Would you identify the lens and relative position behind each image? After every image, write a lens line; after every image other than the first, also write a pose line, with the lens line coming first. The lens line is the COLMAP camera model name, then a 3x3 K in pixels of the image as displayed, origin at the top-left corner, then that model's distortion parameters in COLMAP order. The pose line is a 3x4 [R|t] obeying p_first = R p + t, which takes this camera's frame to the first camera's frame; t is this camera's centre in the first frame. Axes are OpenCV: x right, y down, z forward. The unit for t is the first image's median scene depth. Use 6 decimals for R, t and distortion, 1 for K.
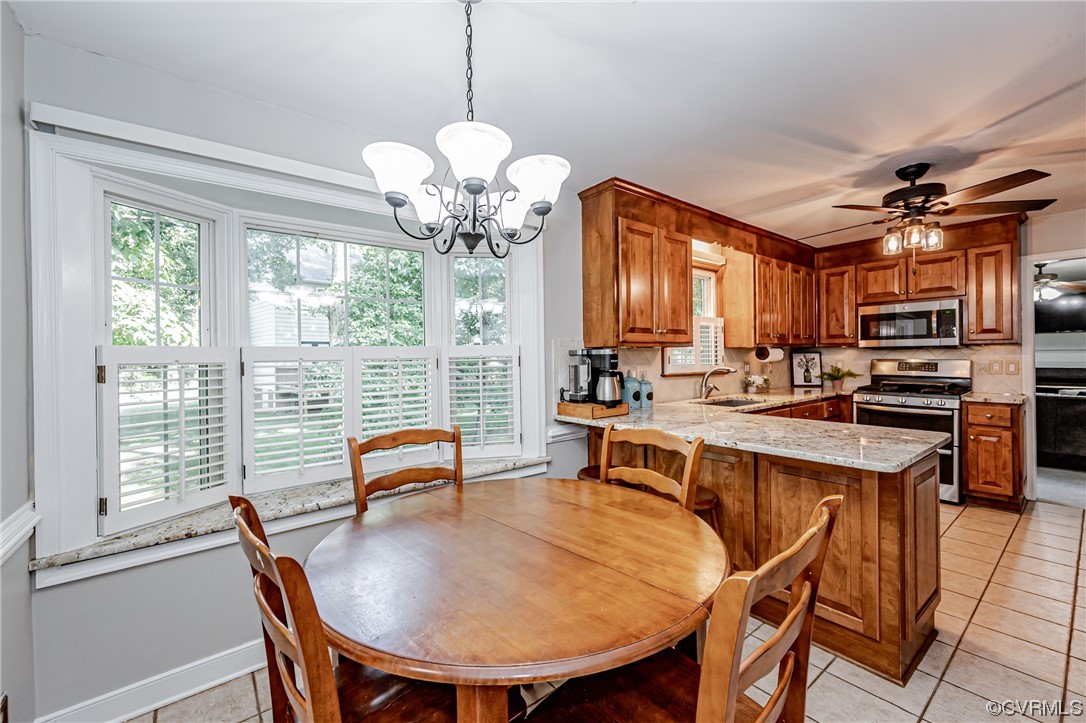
lens RADIAL K [[434.1, 0, 543.7], [0, 434.1, 357.6], [0, 0, 1]] dist [-0.000342, -0.000549]
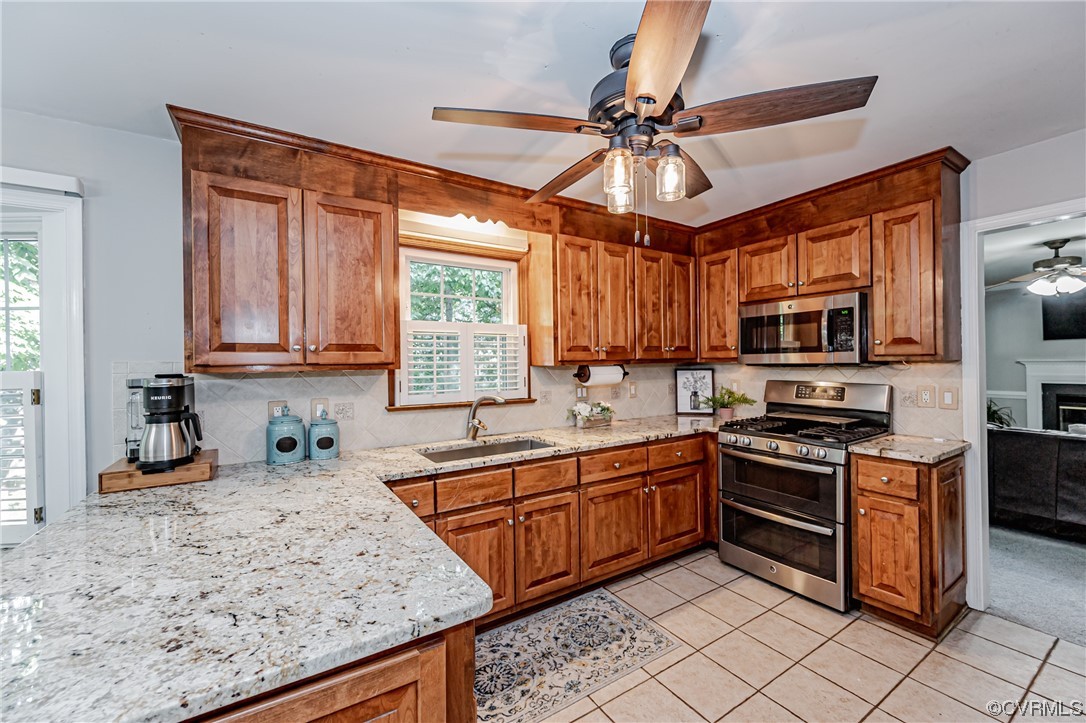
lens RADIAL K [[434.1, 0, 541.3], [0, 434.1, 363.5], [0, 0, 1]] dist [-0.000342, -0.000549]
pose [[0.995068, -0.001662, -0.099186, 0.527056], [0.001555, 0.999998, -0.001148, -0.026764], [0.099188, 0.000988, 0.995068, 0.294255]]
